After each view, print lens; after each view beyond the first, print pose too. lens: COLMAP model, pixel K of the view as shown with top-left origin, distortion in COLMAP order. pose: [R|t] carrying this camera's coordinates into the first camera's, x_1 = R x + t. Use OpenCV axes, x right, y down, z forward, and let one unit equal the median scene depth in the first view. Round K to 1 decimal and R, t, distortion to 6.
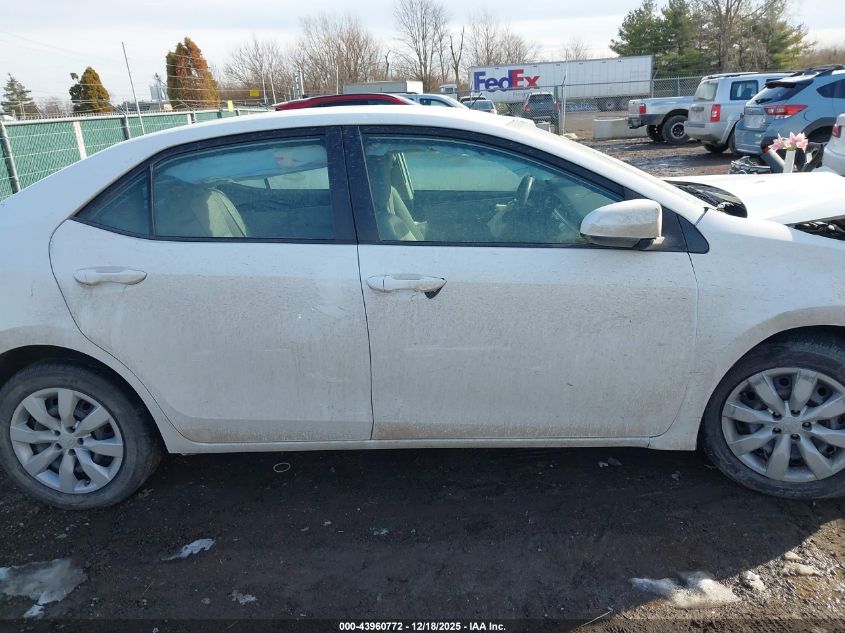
lens RADIAL K [[686.9, 0, 422.5], [0, 686.9, 316.5], [0, 0, 1]] dist [0.011125, 0.002807]
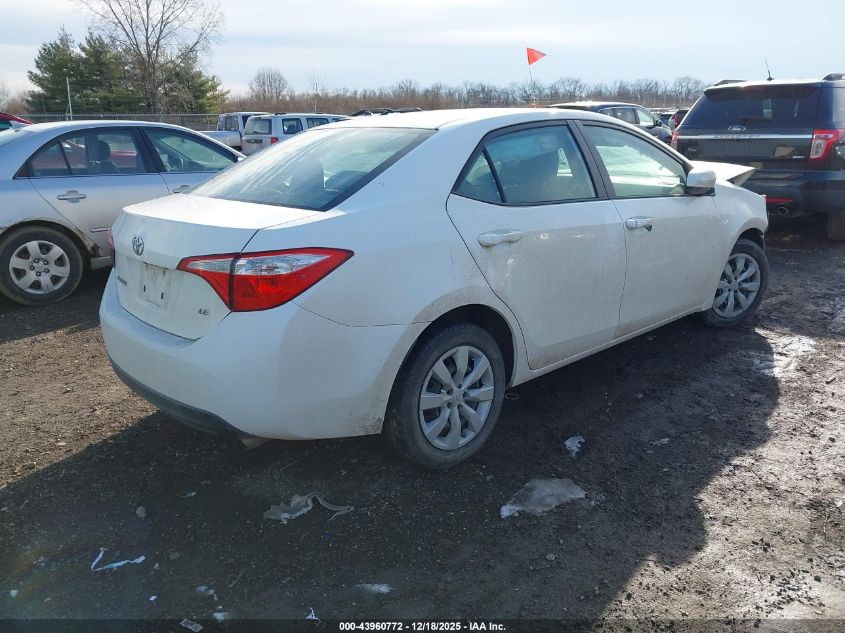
lens RADIAL K [[686.9, 0, 422.5], [0, 686.9, 316.5], [0, 0, 1]] dist [0.011125, 0.002807]
pose [[0.678346, -0.159519, 0.717218, -0.365218], [0.199695, 0.979430, 0.028966, 0.003682], [-0.707085, 0.123576, 0.696247, 0.075361]]
